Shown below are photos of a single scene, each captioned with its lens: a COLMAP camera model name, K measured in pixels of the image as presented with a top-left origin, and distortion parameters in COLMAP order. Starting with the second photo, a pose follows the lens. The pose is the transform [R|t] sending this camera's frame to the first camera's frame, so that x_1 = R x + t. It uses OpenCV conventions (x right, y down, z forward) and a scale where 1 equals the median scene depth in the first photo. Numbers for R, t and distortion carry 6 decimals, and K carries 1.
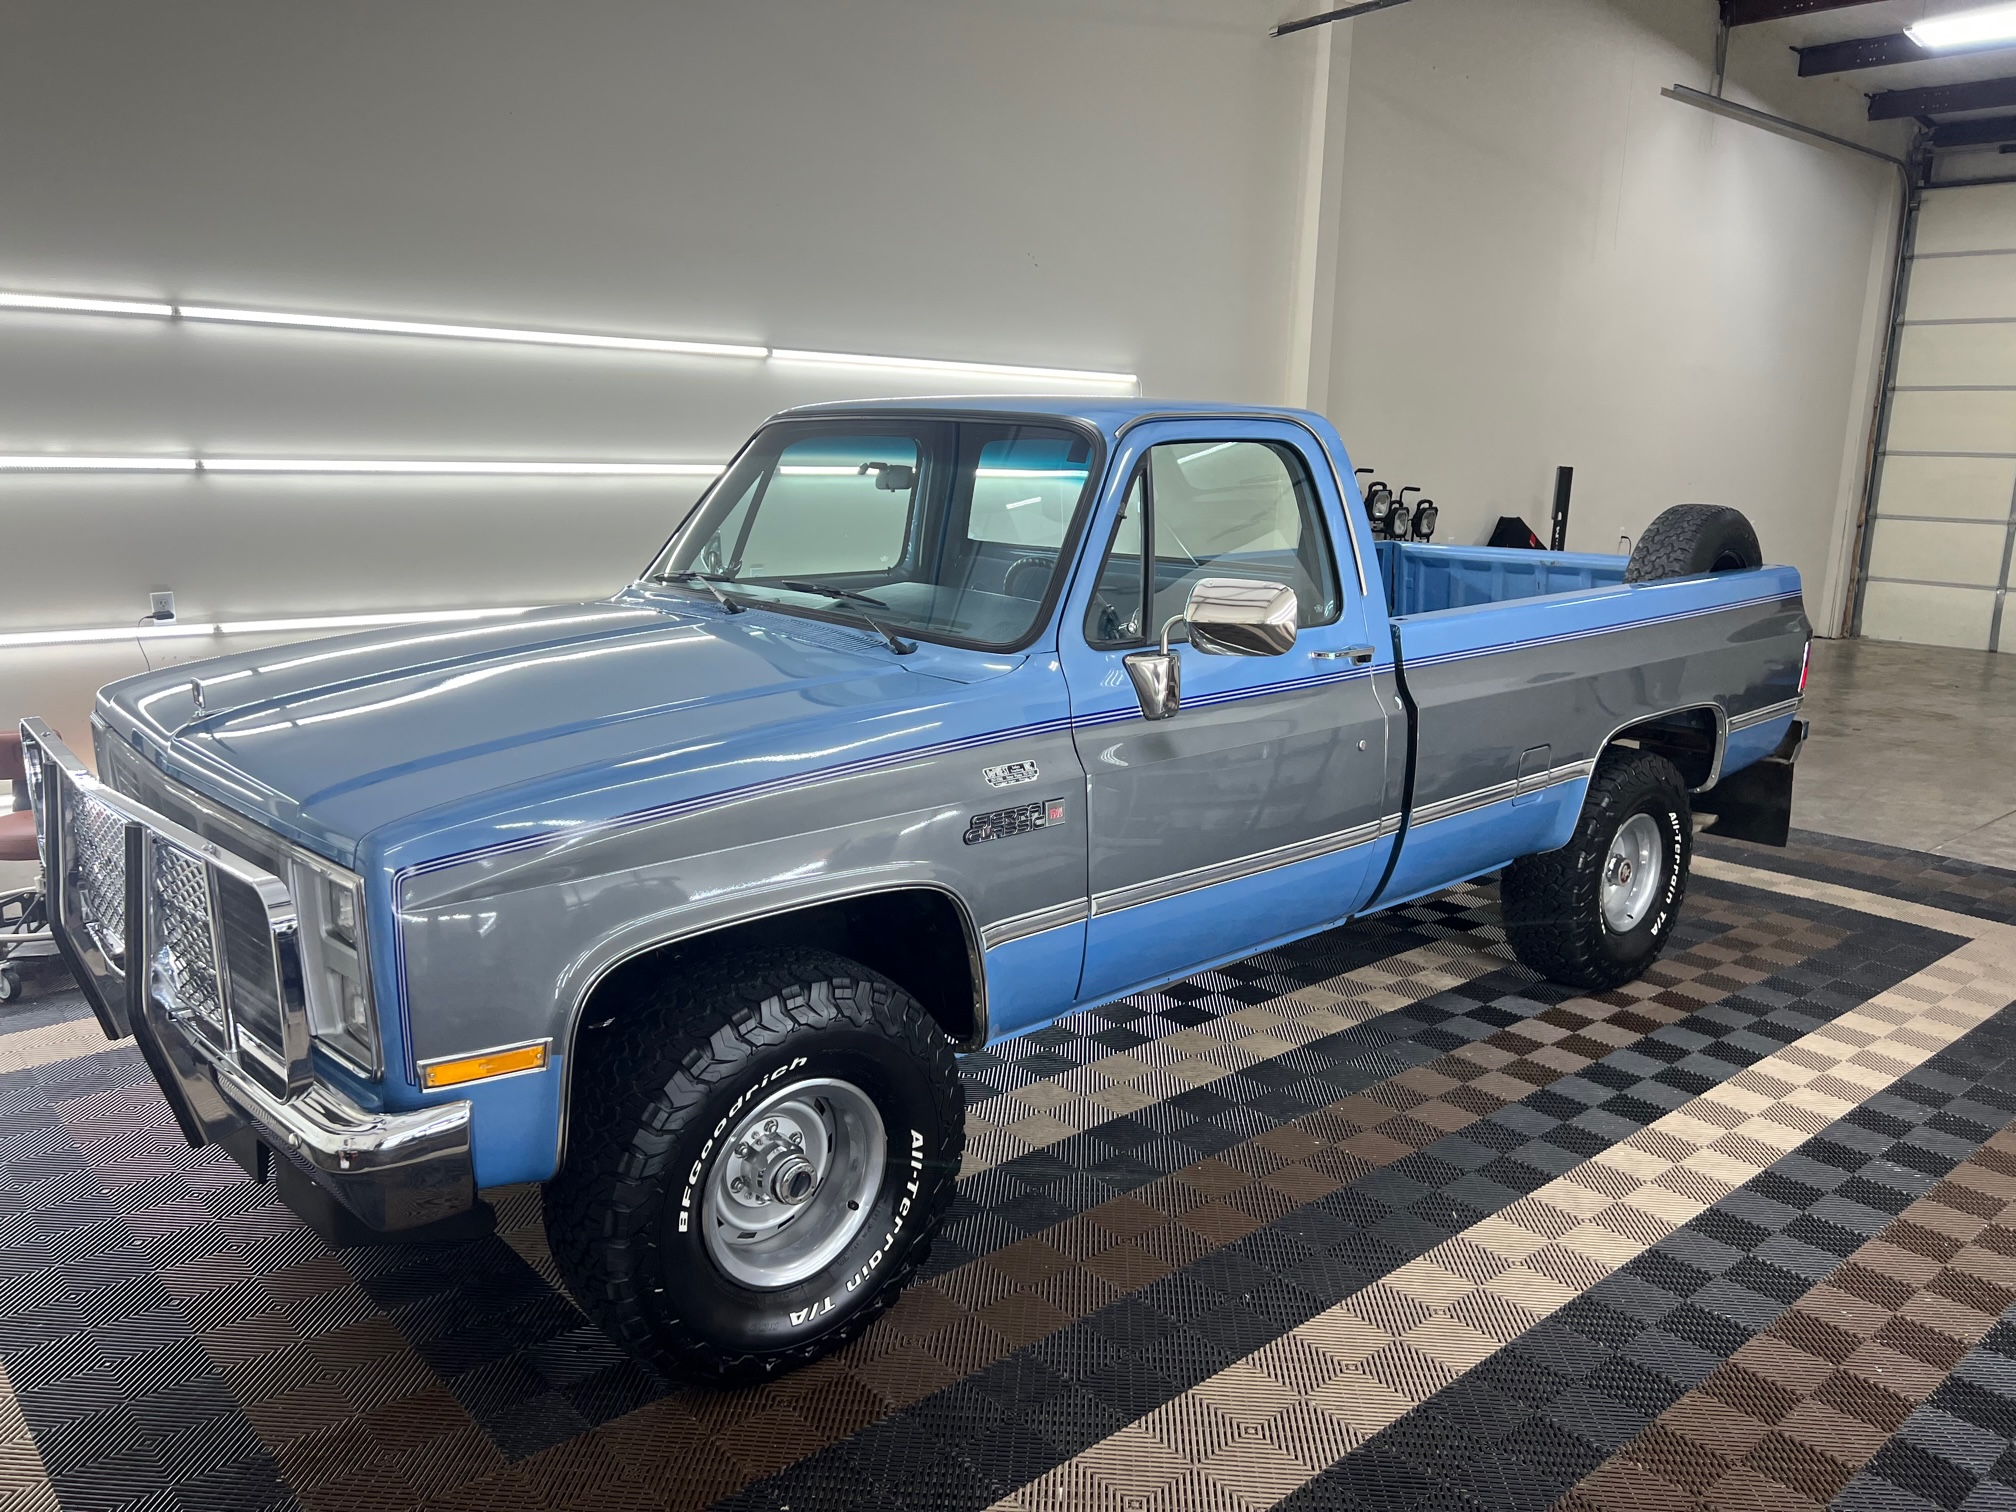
lens RADIAL K [[1567.4, 0, 1000.6], [0, 1567.4, 746.0], [0, 0, 1]] dist [0.054968, -0.034954]
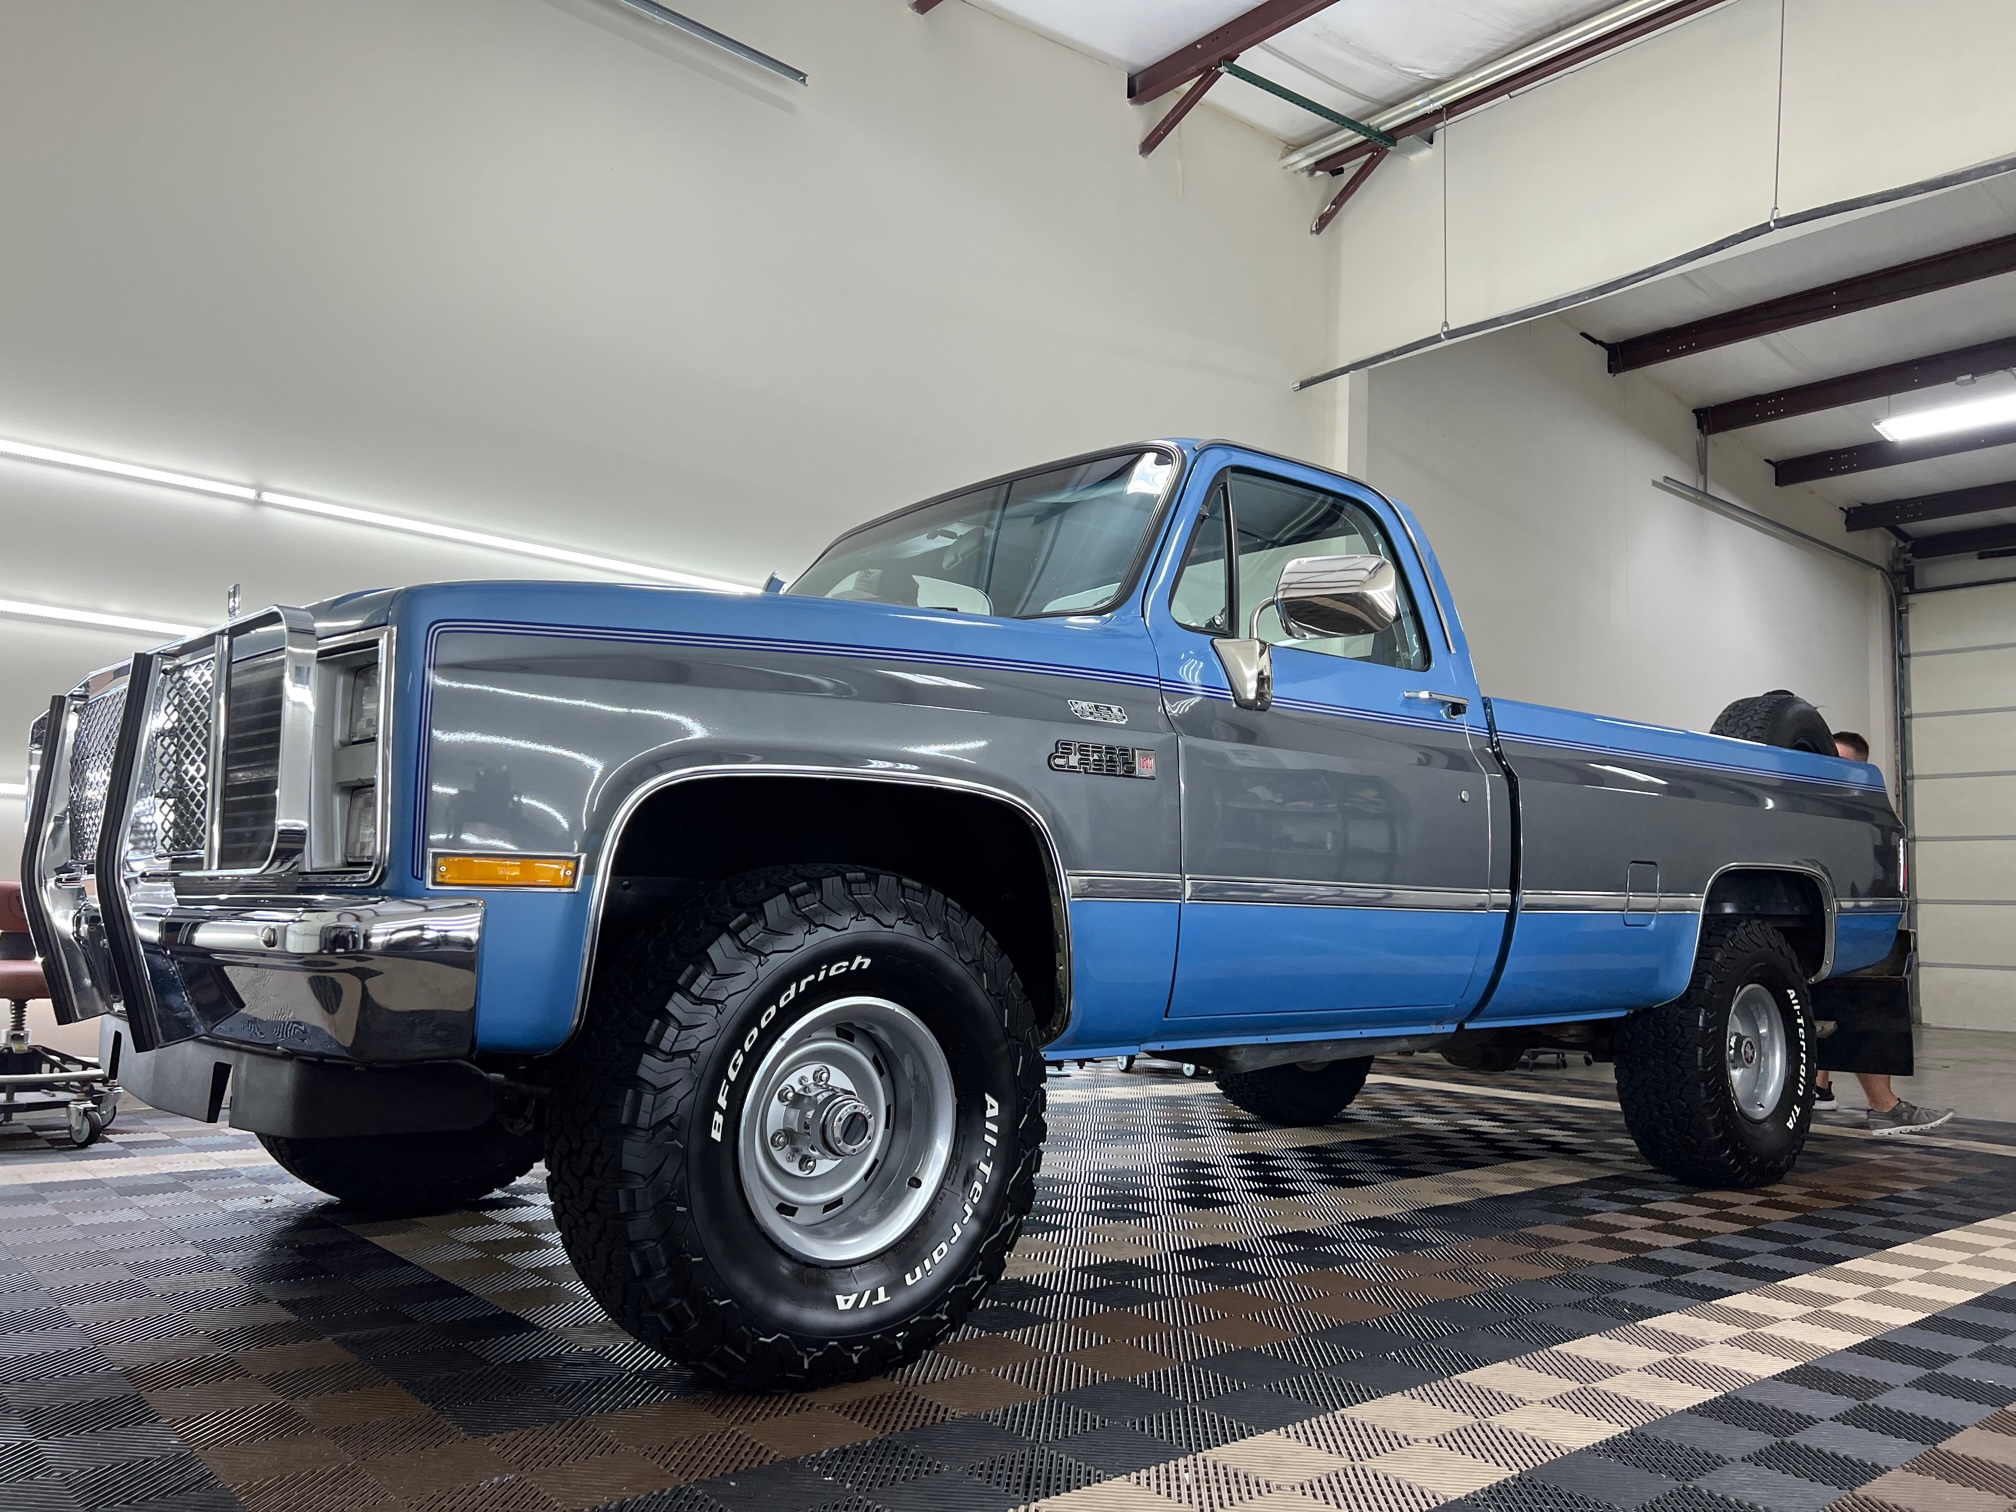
lens RADIAL K [[1567.4, 0, 1023.1], [0, 1567.4, 762.9], [0, 0, 1]] dist [0.054968, -0.034954]
pose [[0.999964, 0.007726, 0.003380, -0.040584], [-0.006295, 0.950550, -0.310509, 0.334771], [-0.005612, 0.310477, 0.950564, 0.141229]]
